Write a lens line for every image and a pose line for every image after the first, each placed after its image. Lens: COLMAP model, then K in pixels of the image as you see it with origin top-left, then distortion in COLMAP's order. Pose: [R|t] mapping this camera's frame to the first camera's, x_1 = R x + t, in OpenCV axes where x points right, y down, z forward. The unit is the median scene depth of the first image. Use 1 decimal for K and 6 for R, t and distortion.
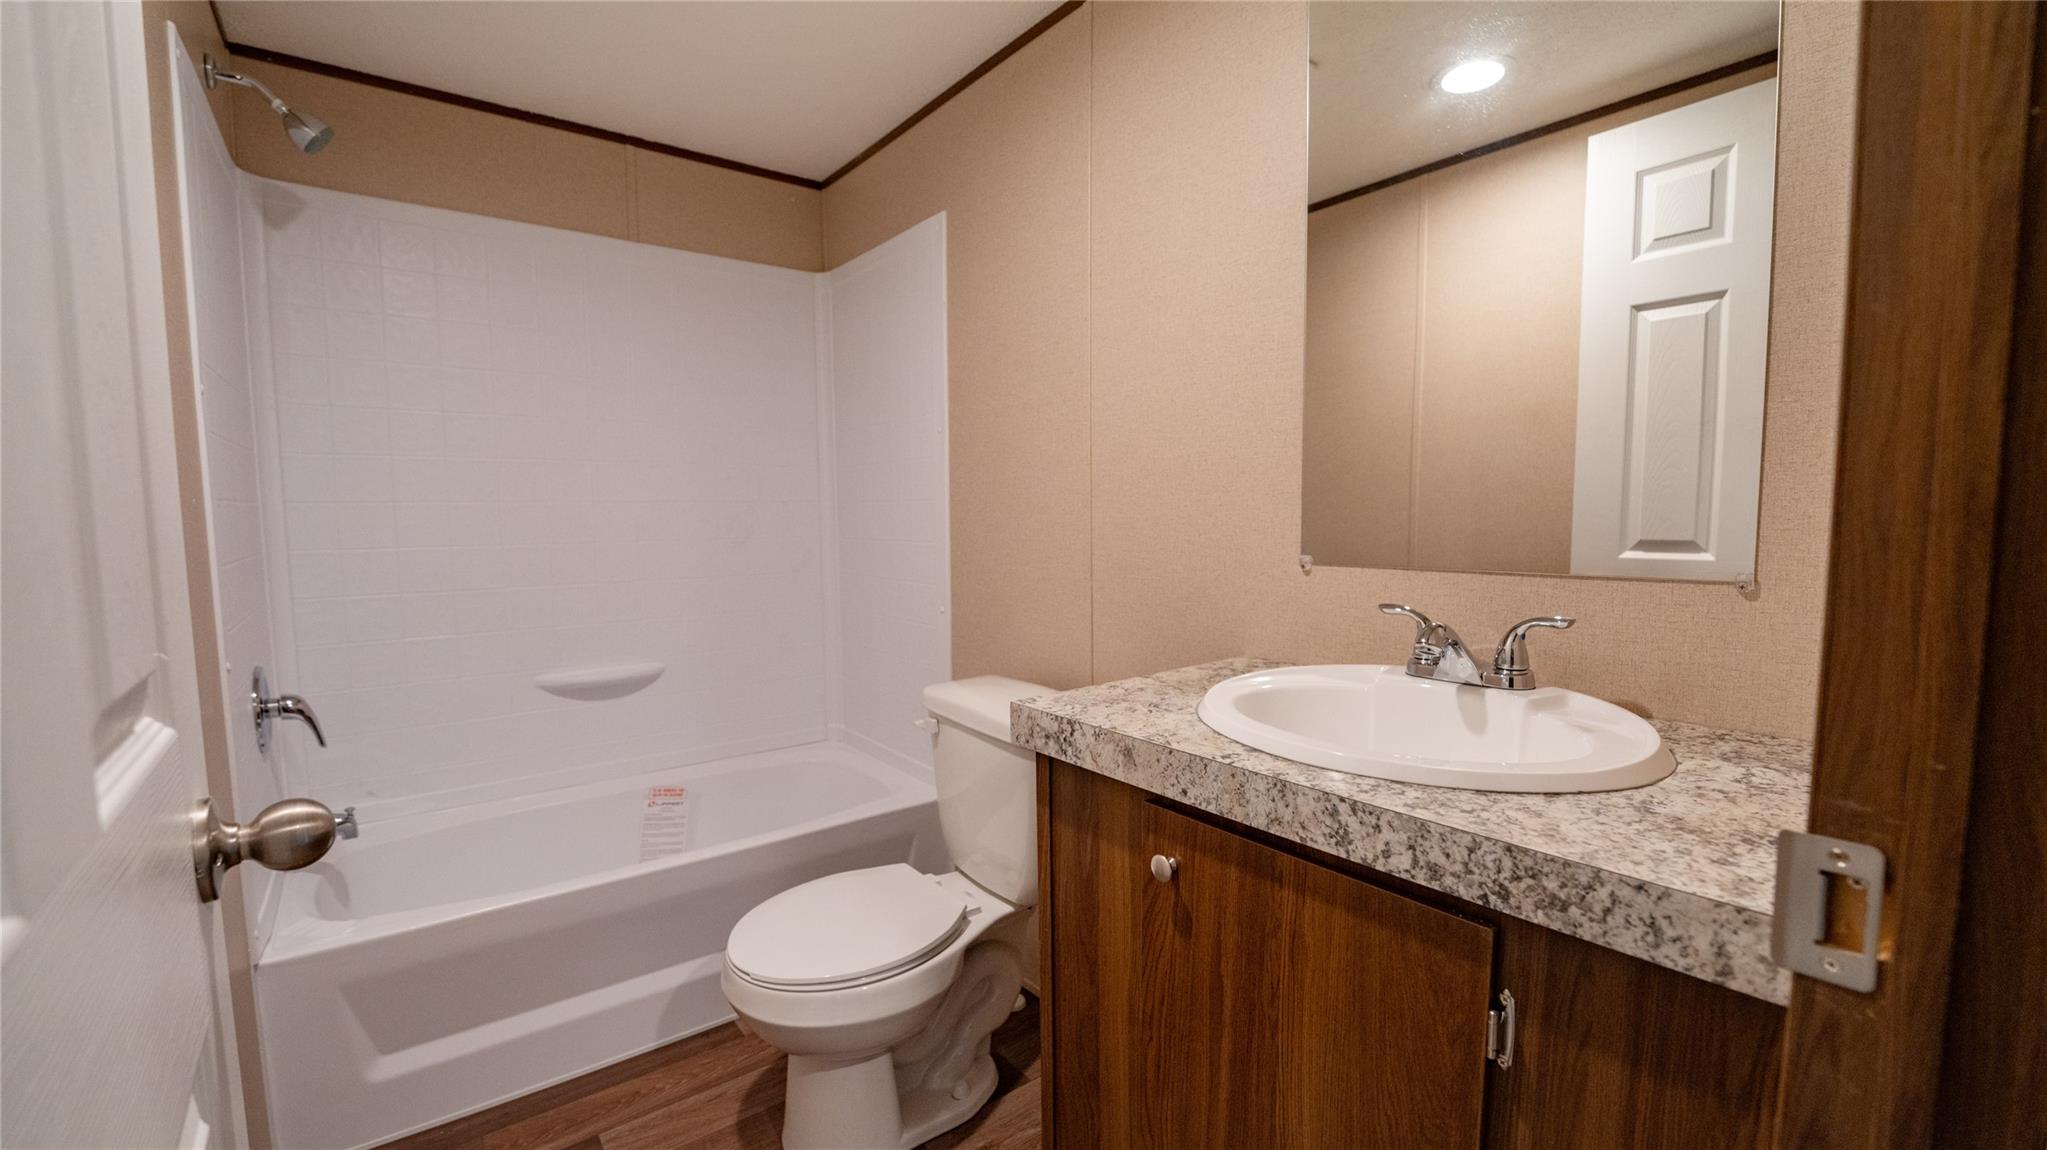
lens RADIAL K [[839.0, 0, 1023.7], [0, 839.0, 546.3], [0, 0, 1]] dist [-0.025849, -0.000278]
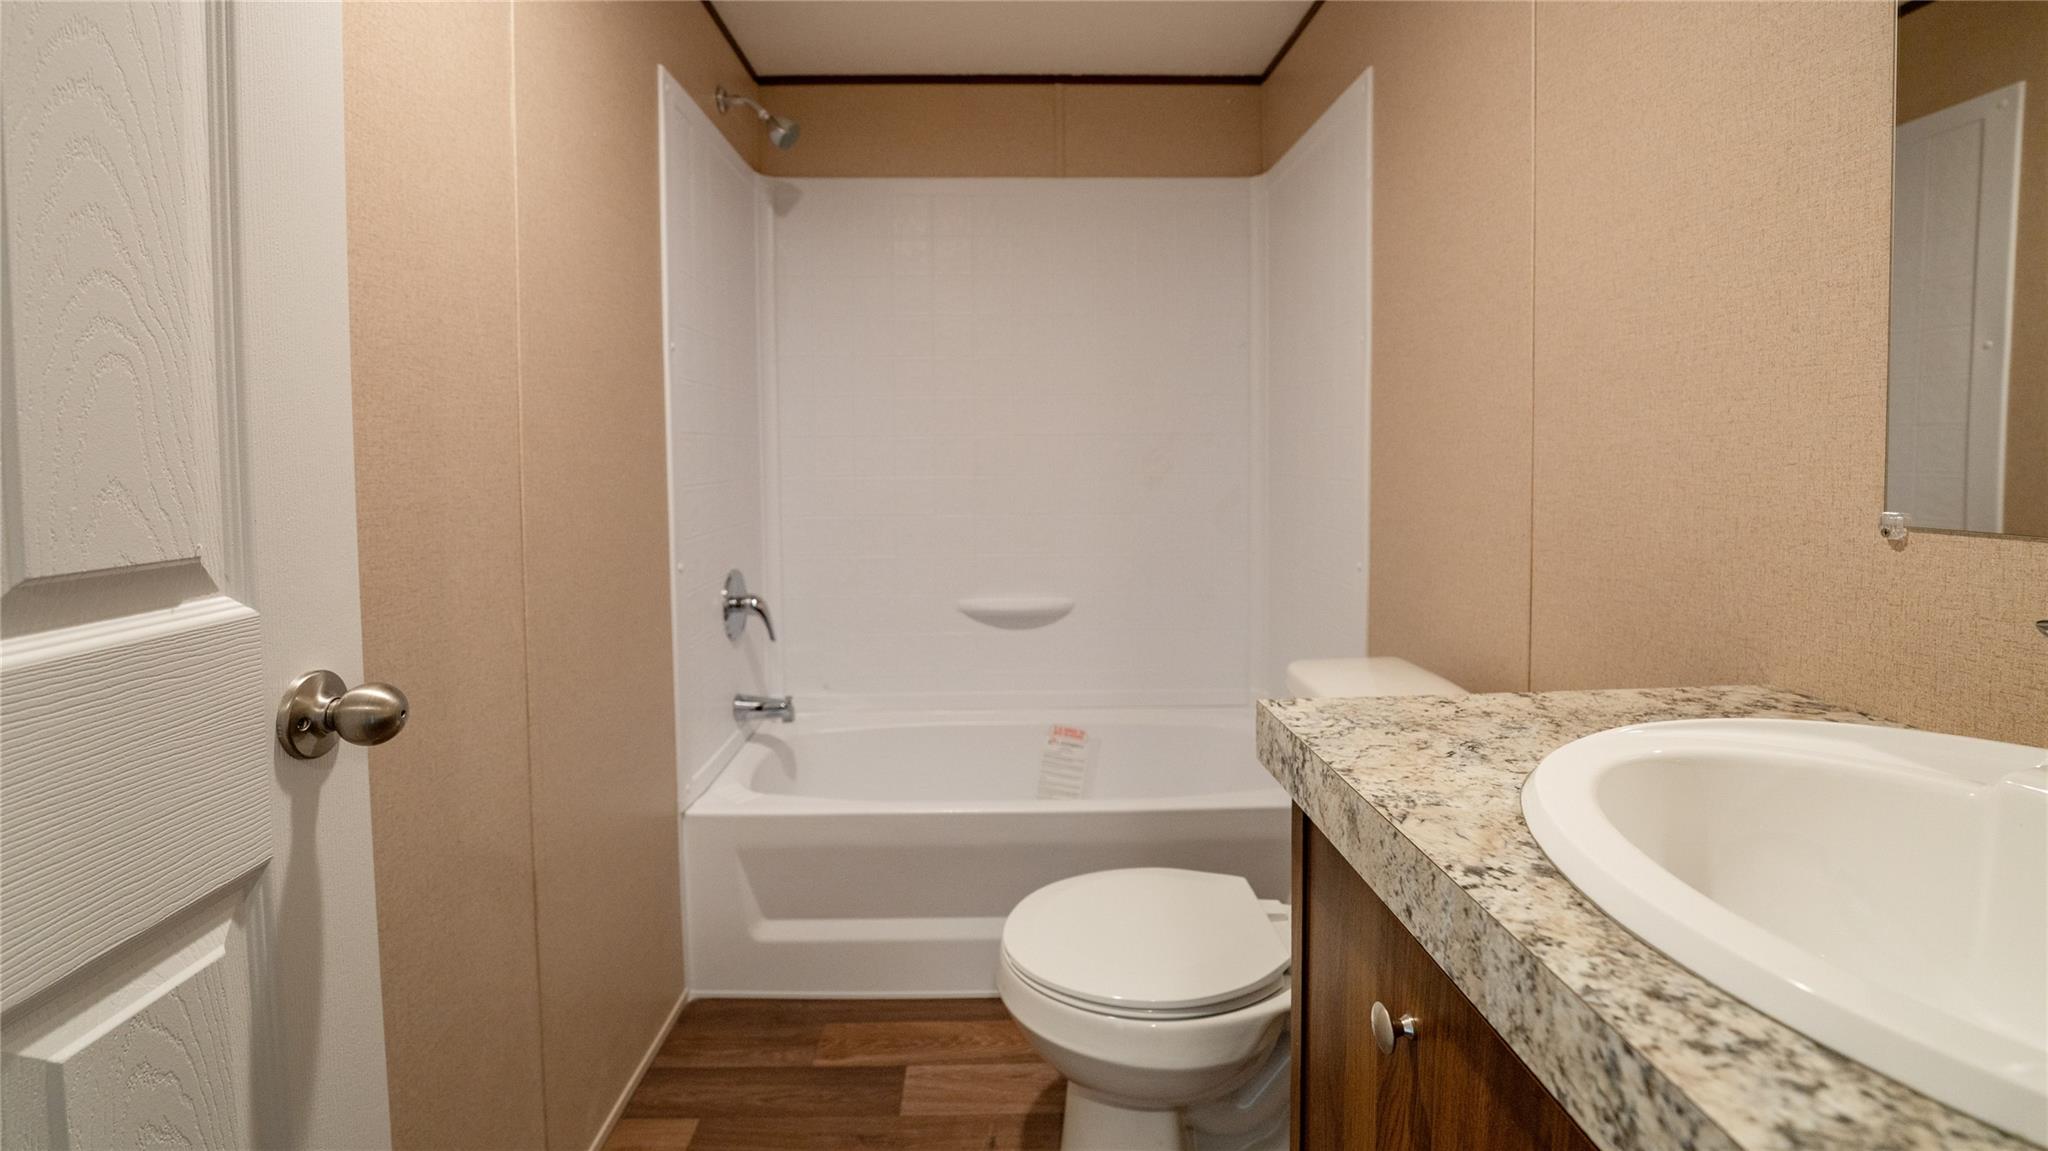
lens RADIAL K [[867.6, 0, 1032.5], [0, 867.6, 469.3], [0, 0, 1]] dist [-0.021764, 0.000099]
pose [[0.798485, 0.010087, -0.601930, 0.225863], [-0.022733, 0.999652, -0.013405, 0.003710], [0.601586, 0.024387, 0.798436, 0.247585]]
